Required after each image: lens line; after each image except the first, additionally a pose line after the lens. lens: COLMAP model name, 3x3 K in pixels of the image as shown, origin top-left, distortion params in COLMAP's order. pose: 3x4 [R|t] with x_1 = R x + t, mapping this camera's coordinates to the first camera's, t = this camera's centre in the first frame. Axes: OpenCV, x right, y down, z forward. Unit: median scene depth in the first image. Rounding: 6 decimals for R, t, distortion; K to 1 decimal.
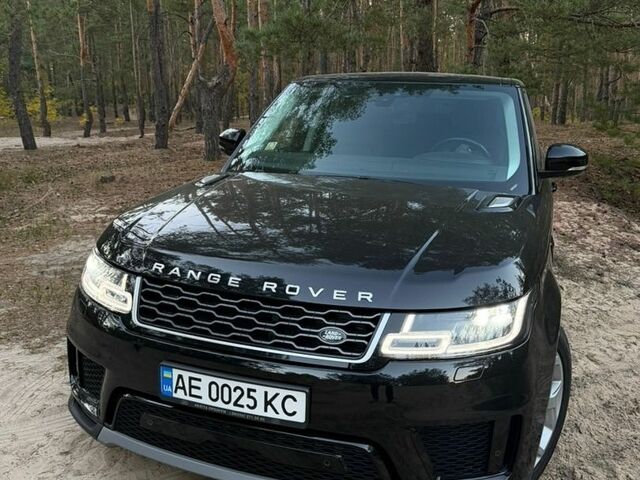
lens RADIAL K [[614.6, 0, 322.0], [0, 614.6, 225.1], [0, 0, 1]] dist [0.066719, 0.000000]
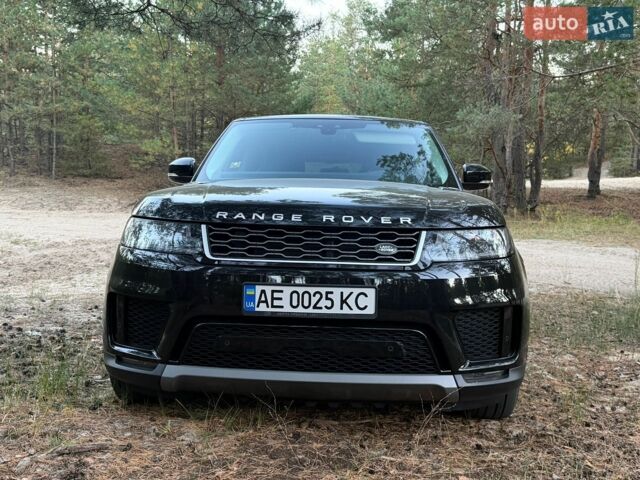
lens RADIAL K [[661.0, 0, 317.9], [0, 661.0, 236.4], [0, 0, 1]] dist [0.116324, 0.000000]
pose [[0.958405, -0.012937, 0.285118, -0.500650], [0.063770, 0.983424, -0.169738, 0.371642], [-0.278196, 0.180860, 0.943343, -0.255379]]
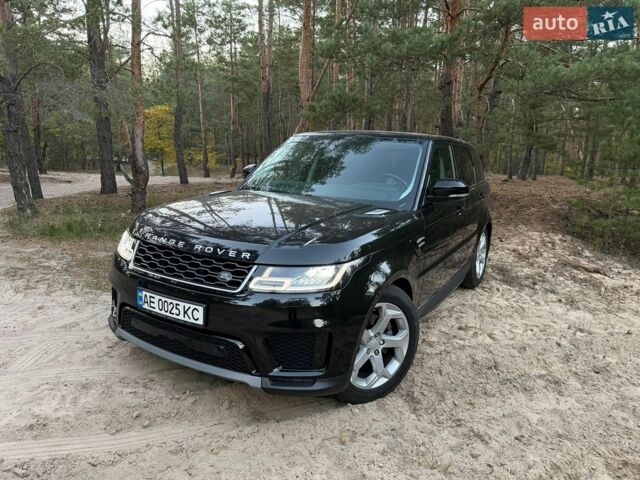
lens RADIAL K [[470.2, 0, 320.6], [0, 470.2, 223.9], [0, 0, 1]] dist [0.023303, -0.029884]
pose [[0.981174, 0.047847, -0.187104, 0.504470], [-0.058287, 0.997012, -0.050698, 0.083904], [0.184119, 0.060649, 0.981031, -0.229730]]
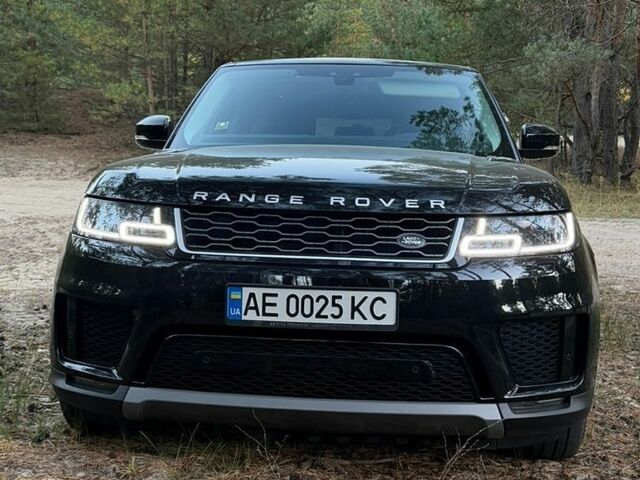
lens RADIAL K [[881.6, 0, 318.0], [0, 881.6, 234.1], [0, 0, 1]] dist [0.126291, 0.000000]
pose [[0.965455, -0.015689, 0.260099, -0.487387], [0.054947, 0.987999, -0.144360, 0.358861], [-0.254712, 0.153664, 0.954730, -0.311023]]
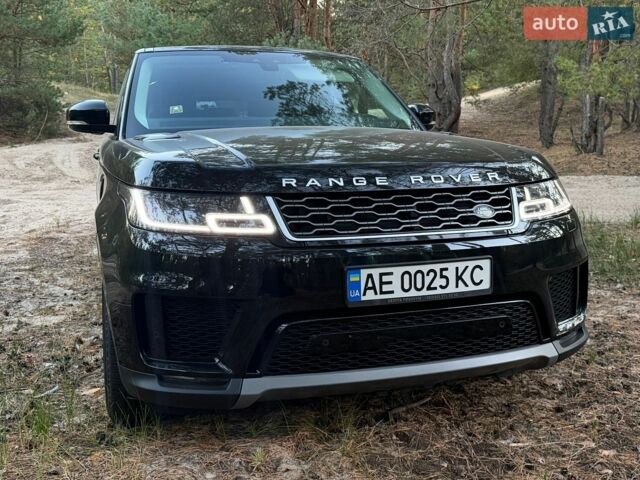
lens RADIAL K [[661.0, 0, 318.7], [0, 661.0, 242.6], [0, 0, 1]] dist [0.116324, 0.000000]
pose [[0.796222, -0.124426, 0.592071, -0.917356], [0.169277, 0.985354, -0.020570, 0.205796], [-0.580840, 0.116602, 0.805623, 0.213429]]
